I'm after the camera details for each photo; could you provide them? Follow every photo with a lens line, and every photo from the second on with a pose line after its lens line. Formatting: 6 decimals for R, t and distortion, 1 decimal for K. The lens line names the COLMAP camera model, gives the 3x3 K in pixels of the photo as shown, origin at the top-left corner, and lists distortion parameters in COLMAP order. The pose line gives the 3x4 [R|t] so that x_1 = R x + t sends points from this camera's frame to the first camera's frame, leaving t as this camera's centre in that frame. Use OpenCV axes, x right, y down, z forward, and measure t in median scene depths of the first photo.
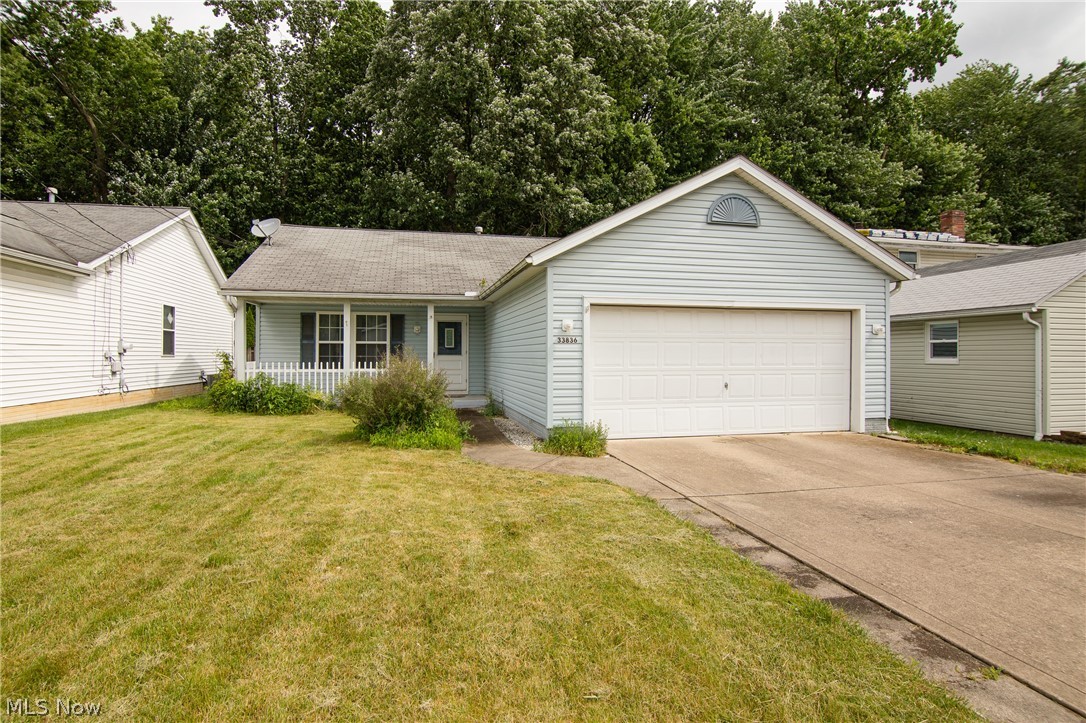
lens RADIAL K [[495.6, 0, 542.4], [0, 495.6, 345.6], [0, 0, 1]] dist [-0.011105, -0.001181]
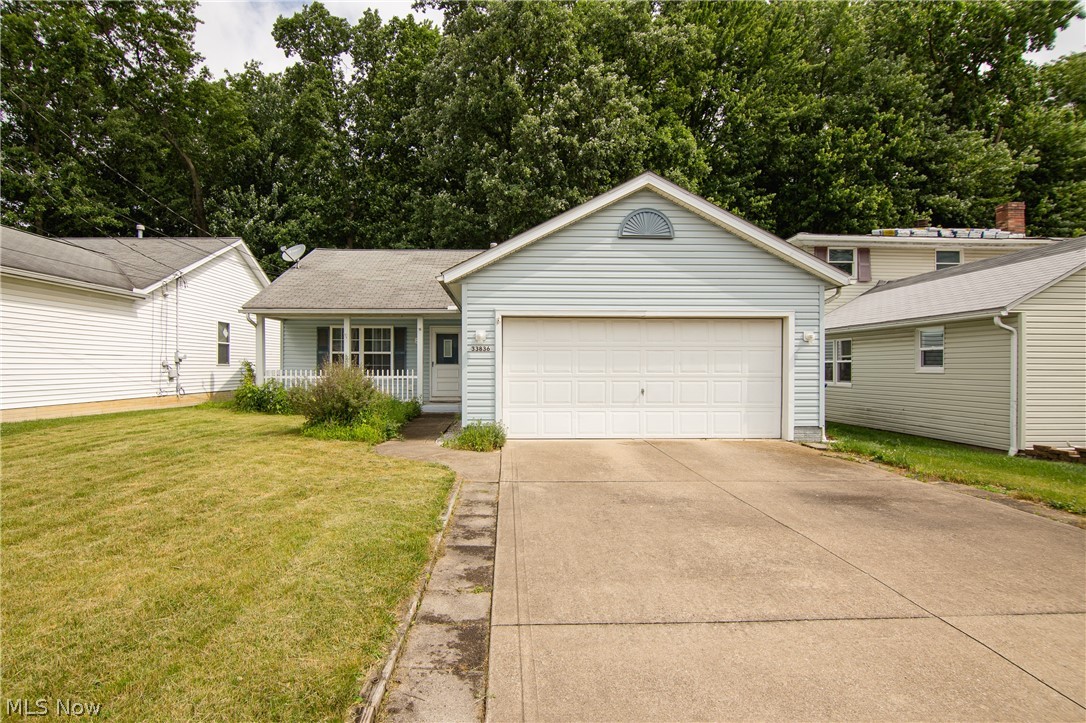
lens RADIAL K [[504.3, 0, 543.0], [0, 504.3, 361.5], [0, 0, 1]] dist [-0.010759, -0.000938]
pose [[0.985537, -0.001105, -0.169458, 0.290193], [0.002628, 0.999958, 0.008765, 0.006061], [0.169441, -0.009083, 0.985498, -0.074352]]
